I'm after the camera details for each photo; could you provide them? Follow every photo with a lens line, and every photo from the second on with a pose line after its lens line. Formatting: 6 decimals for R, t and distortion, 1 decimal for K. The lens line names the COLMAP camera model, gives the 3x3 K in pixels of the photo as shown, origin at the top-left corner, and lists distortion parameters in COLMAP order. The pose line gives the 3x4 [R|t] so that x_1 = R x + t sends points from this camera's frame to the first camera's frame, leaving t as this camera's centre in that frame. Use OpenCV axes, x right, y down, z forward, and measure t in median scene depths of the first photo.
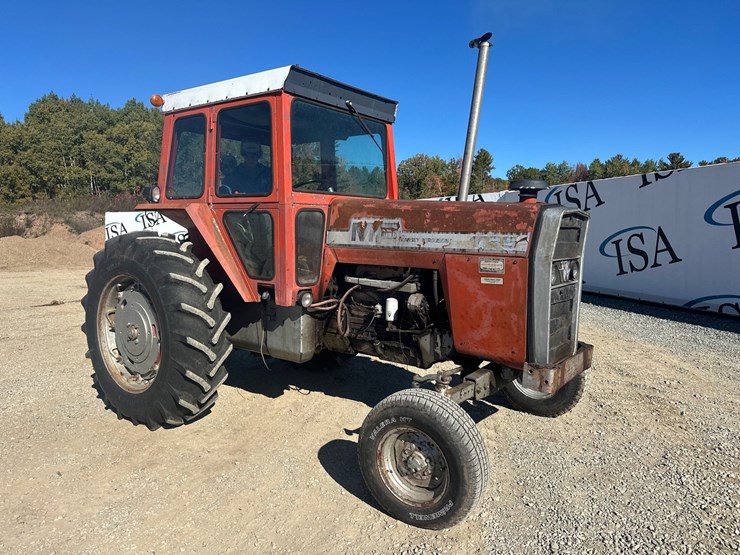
lens RADIAL K [[521.3, 0, 374.7], [0, 521.3, 276.8], [0, 0, 1]] dist [0.103412, -0.154035]
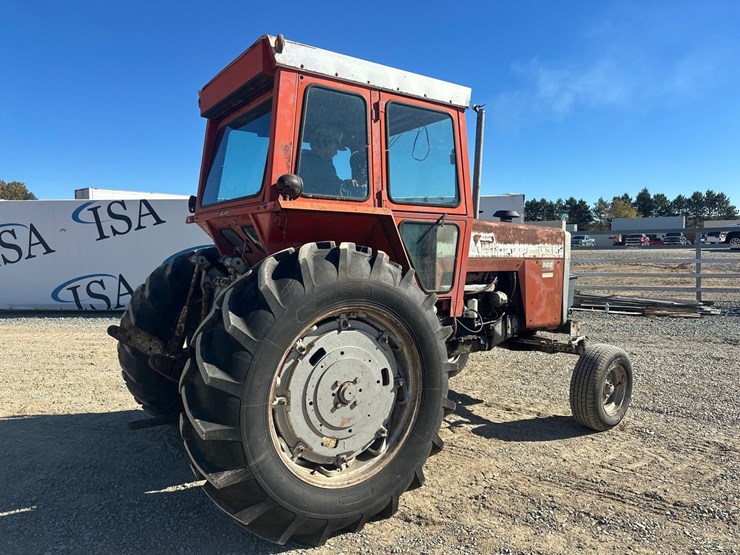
lens RADIAL K [[521.3, 0, 374.7], [0, 521.3, 276.8], [0, 0, 1]] dist [0.103412, -0.154035]
pose [[0.313454, -0.052043, 0.948176, -1.185575], [0.090279, 0.995608, 0.024801, -0.060582], [-0.945302, 0.077826, 0.316776, 0.827894]]
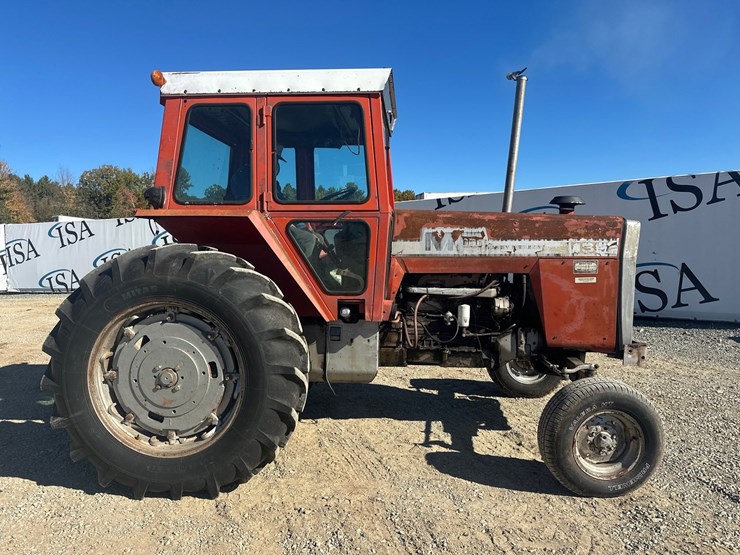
lens RADIAL K [[521.3, 0, 374.7], [0, 521.3, 276.8], [0, 0, 1]] dist [0.103412, -0.154035]
pose [[0.839680, -0.044195, 0.541281, -0.679592], [0.063821, 0.997807, -0.017534, -0.007468], [-0.539319, 0.049268, 0.840659, 0.217036]]
